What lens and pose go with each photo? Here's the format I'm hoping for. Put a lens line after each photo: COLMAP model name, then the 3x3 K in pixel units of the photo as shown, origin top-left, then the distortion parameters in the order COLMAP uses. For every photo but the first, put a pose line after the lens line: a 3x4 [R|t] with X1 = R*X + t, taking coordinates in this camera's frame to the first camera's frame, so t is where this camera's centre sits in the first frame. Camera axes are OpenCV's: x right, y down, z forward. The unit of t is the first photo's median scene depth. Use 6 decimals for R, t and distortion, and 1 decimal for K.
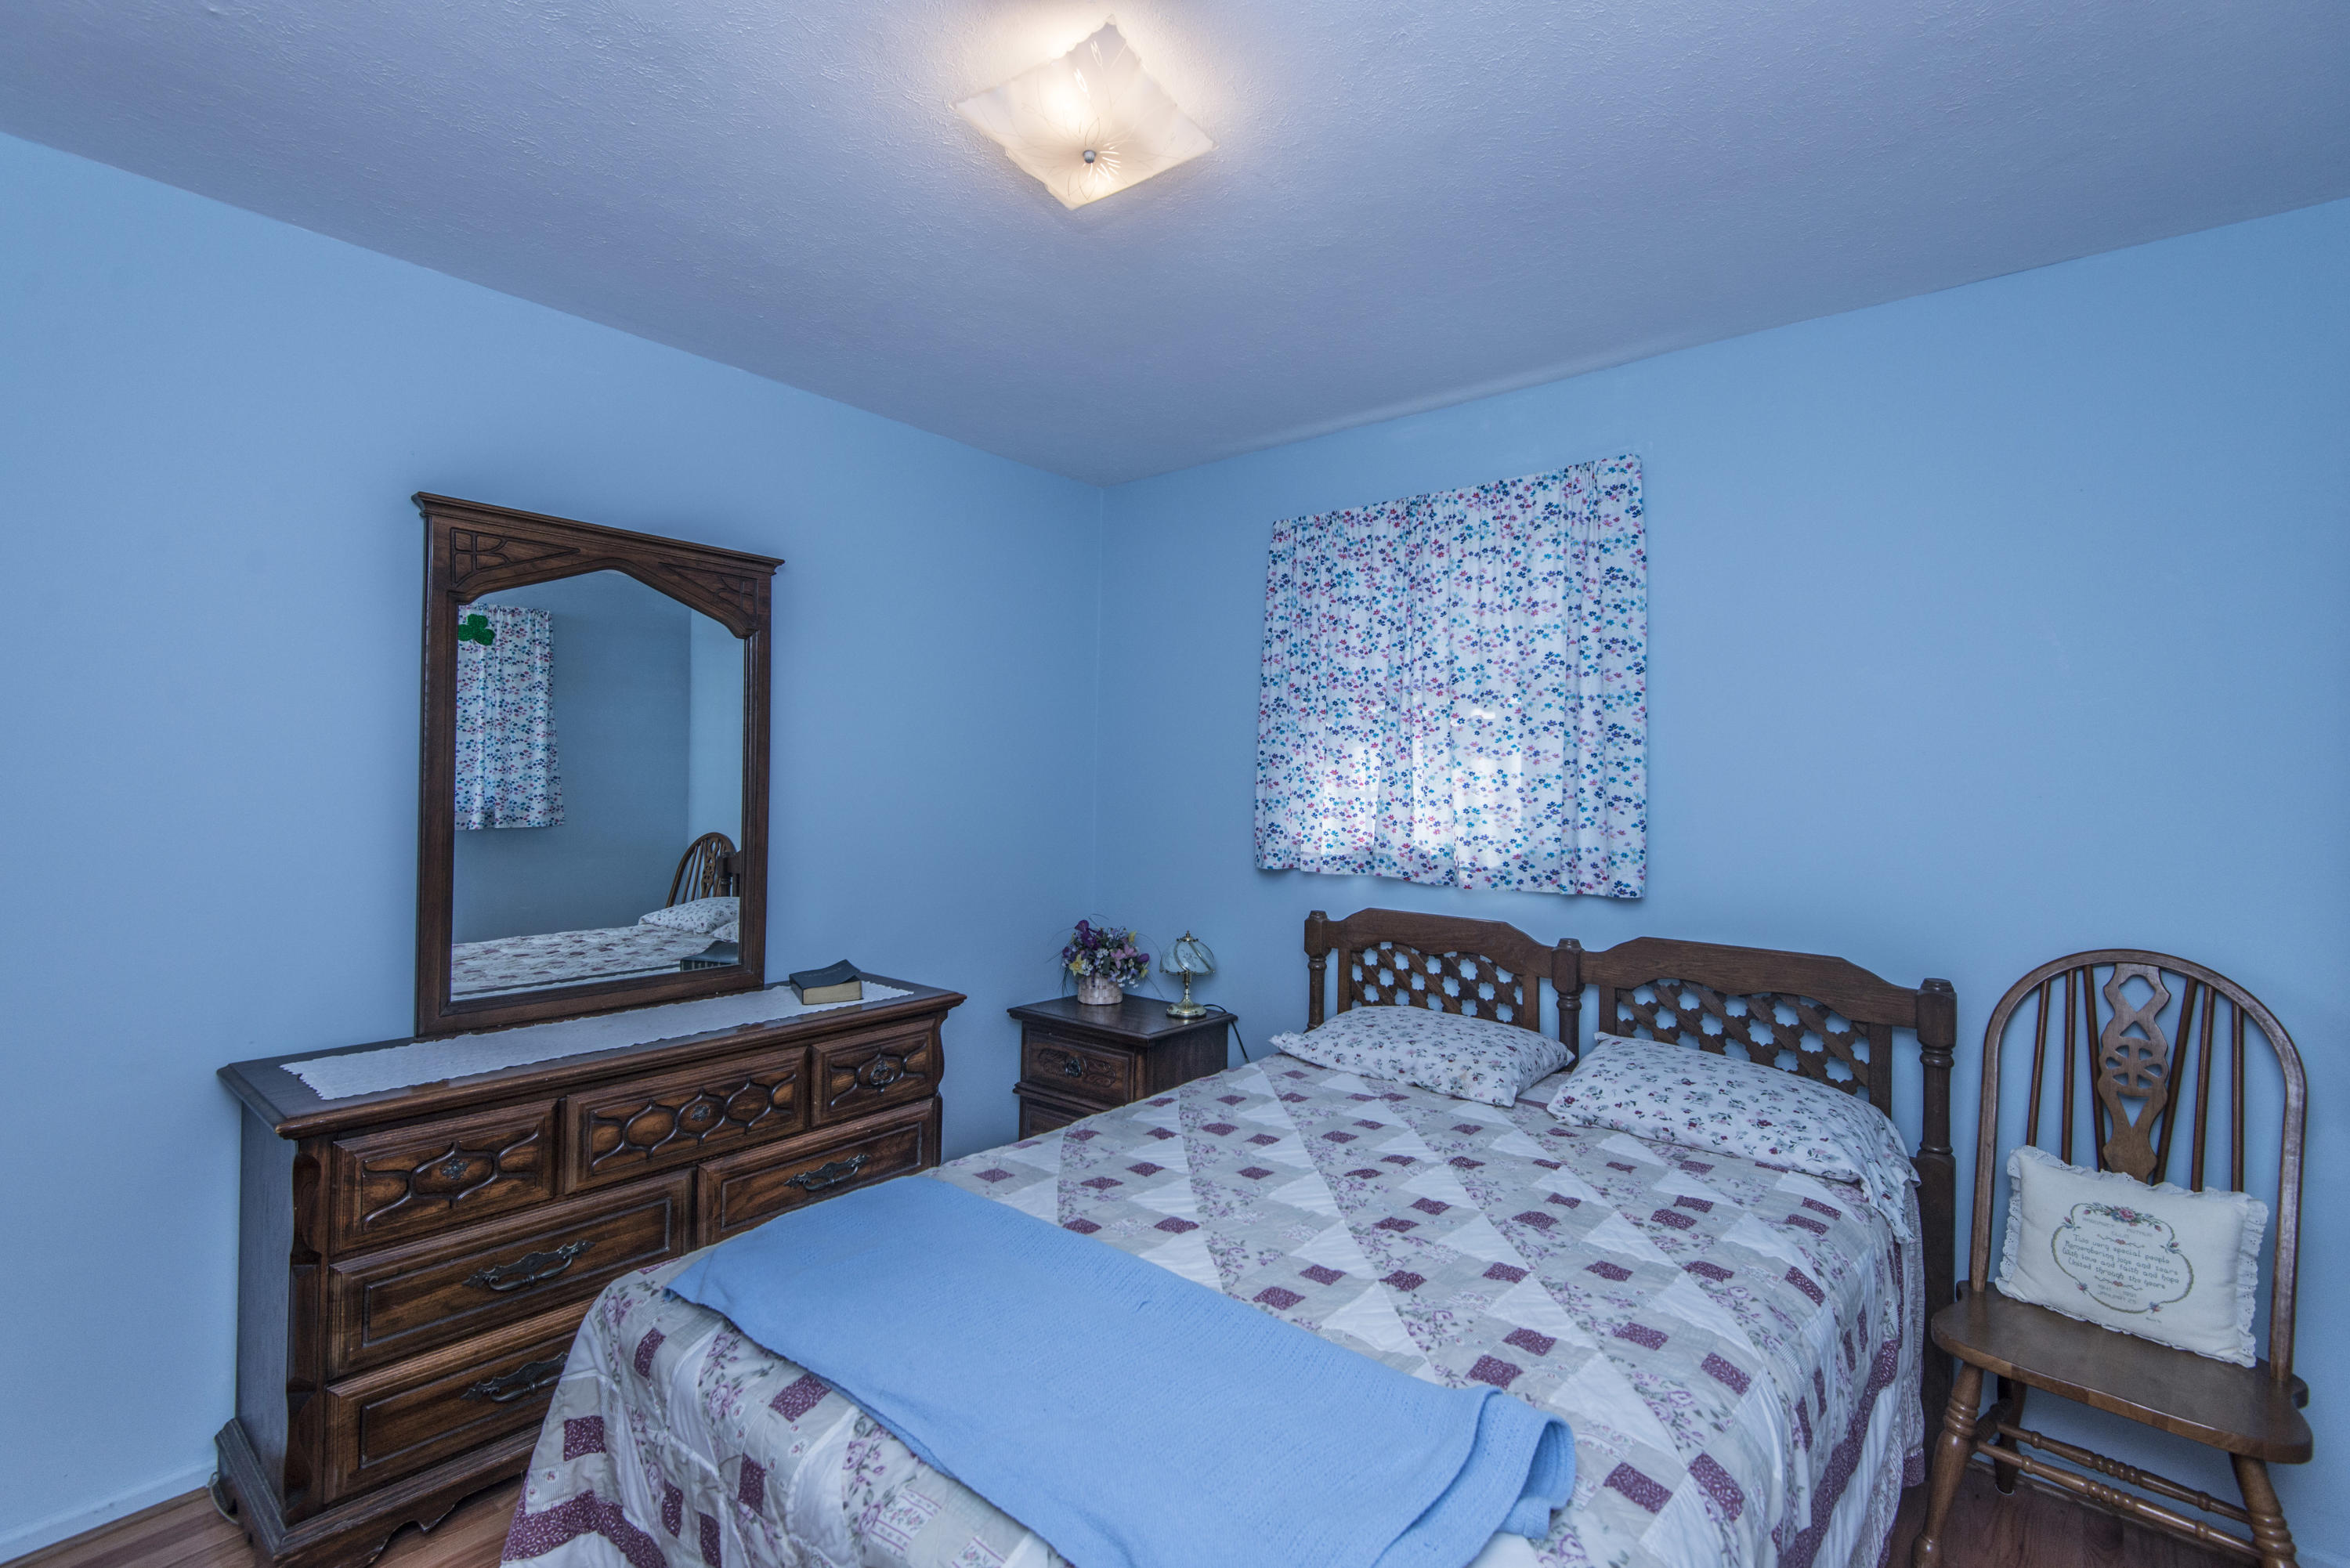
lens RADIAL K [[1055.8, 0, 1180.4], [0, 1055.8, 774.0], [0, 0, 1]] dist [0.025067, -0.014407]
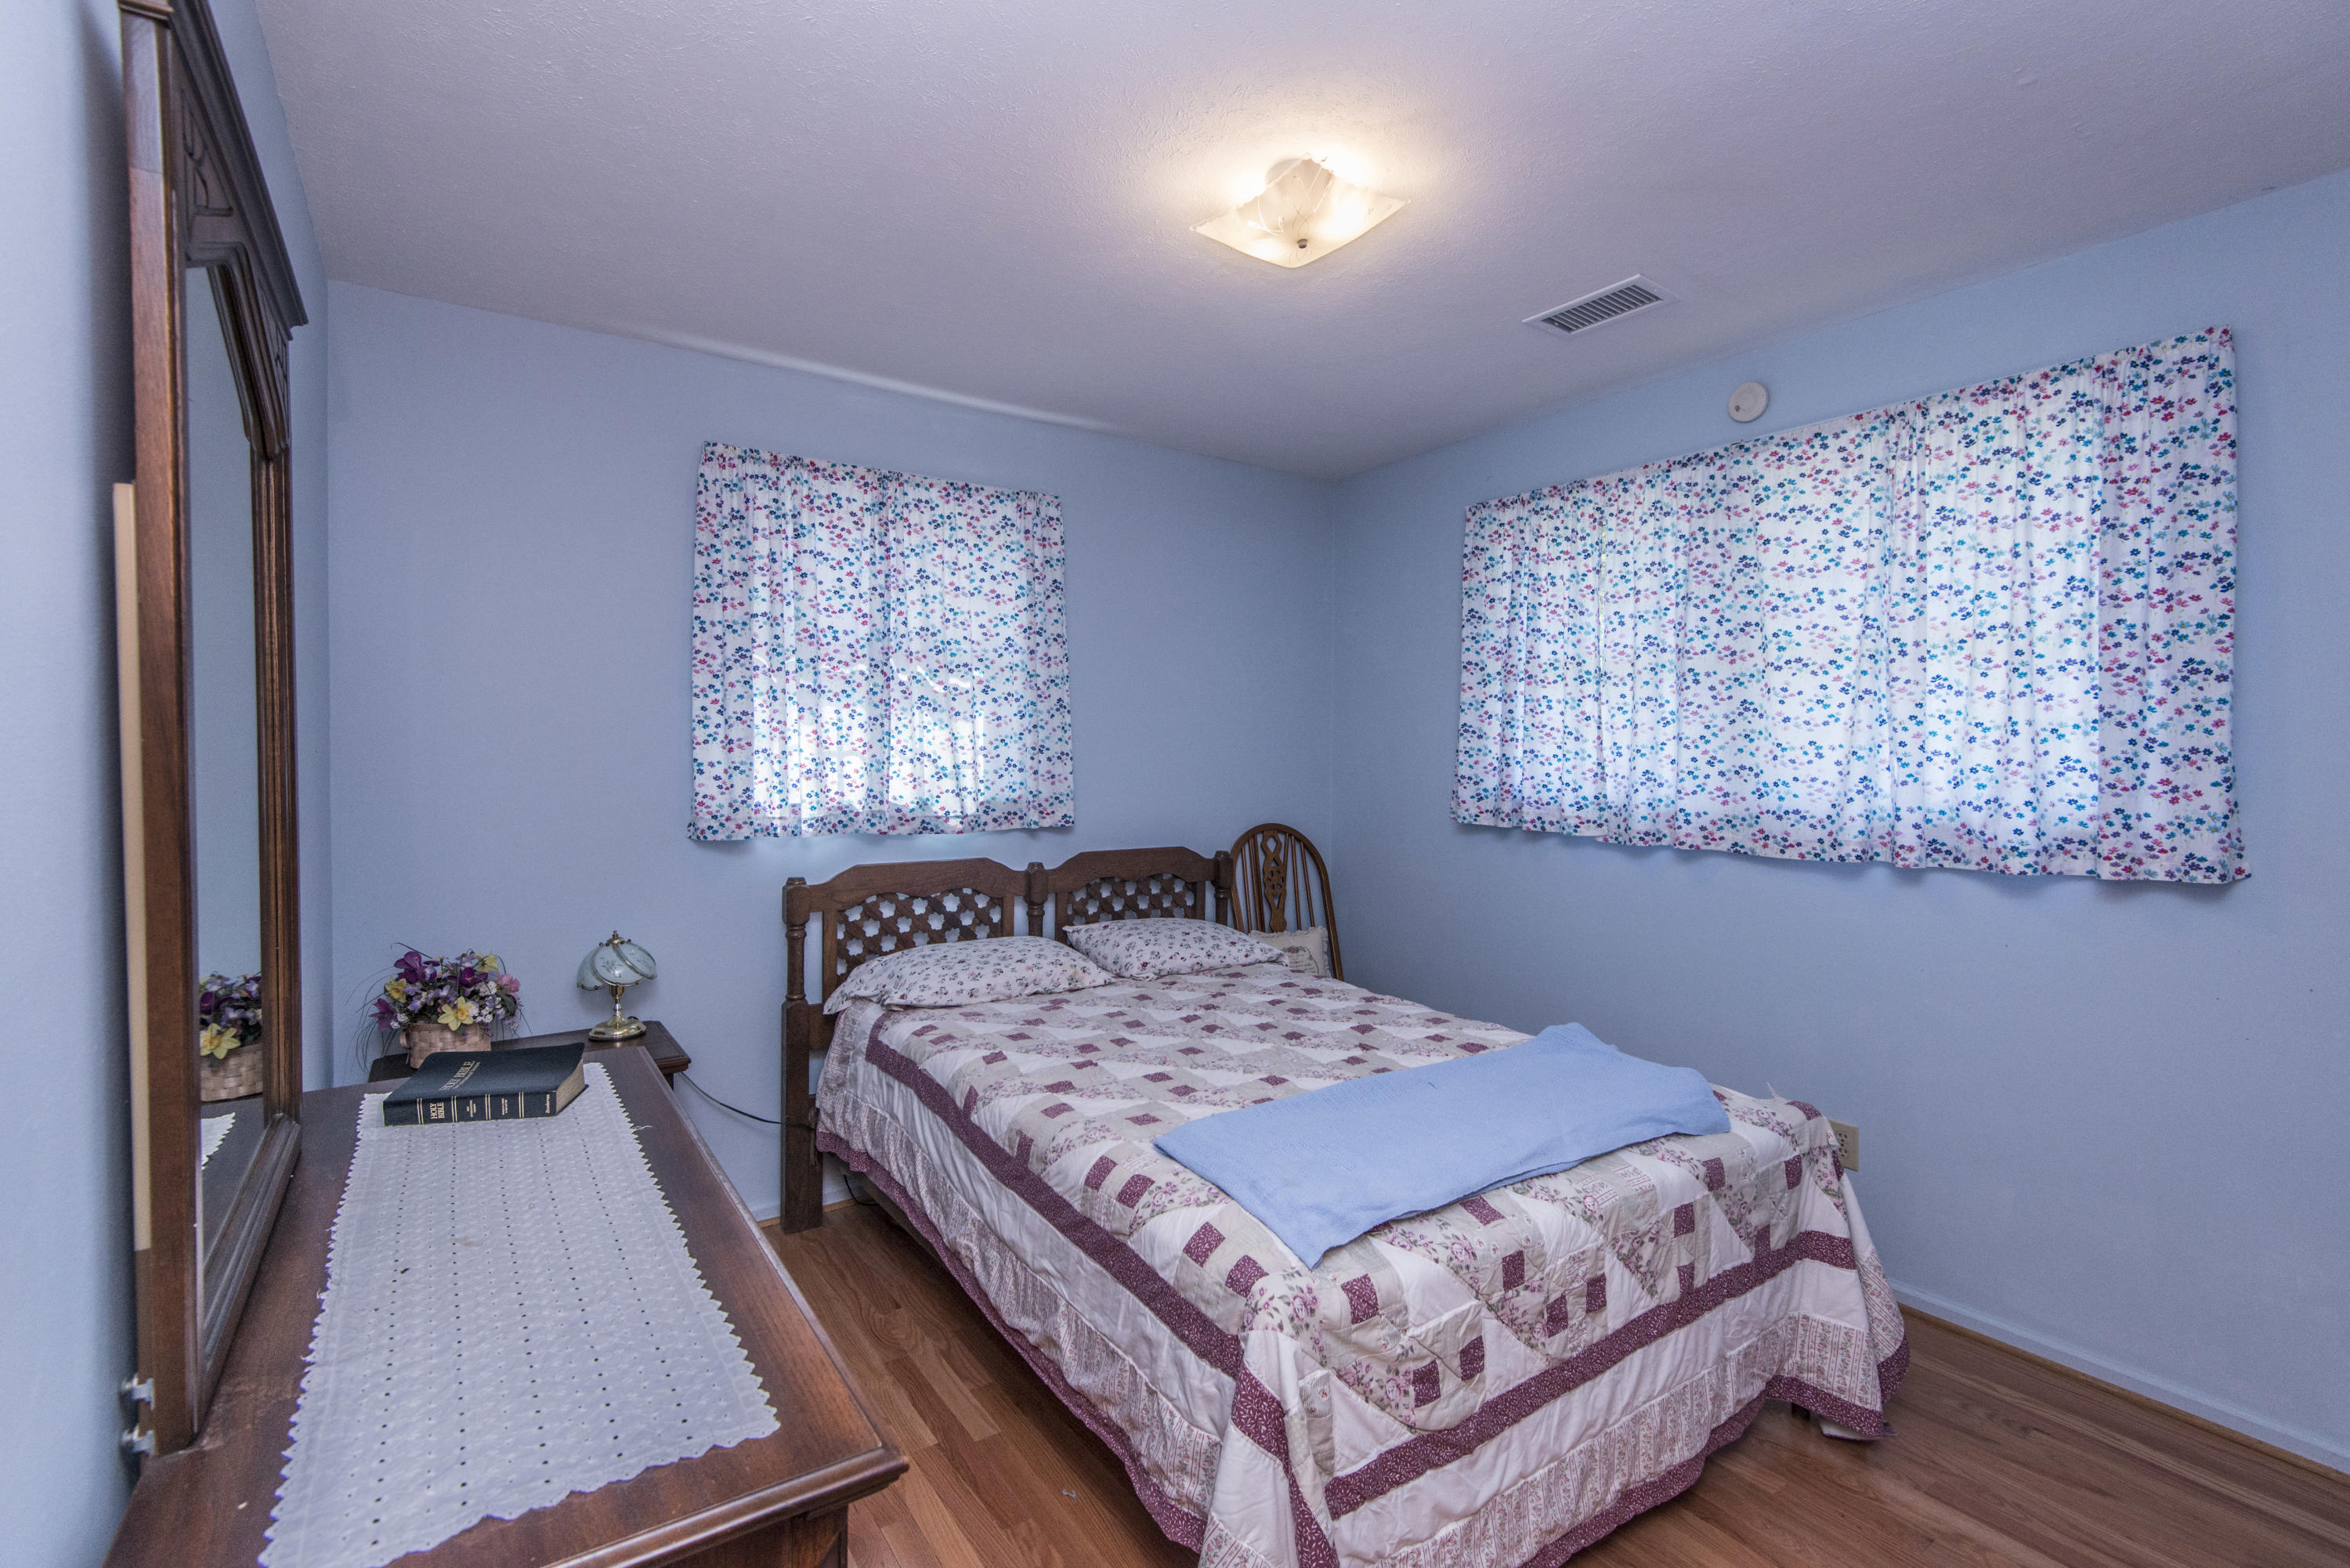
lens RADIAL K [[1055.8, 0, 1177.7], [0, 1055.8, 785.1], [0, 0, 1]] dist [0.025067, -0.014407]
pose [[0.269738, -0.049872, 0.961641, -0.788653], [-0.010247, 0.998453, 0.054656, -0.011014], [-0.962879, -0.024597, 0.268810, 0.463894]]
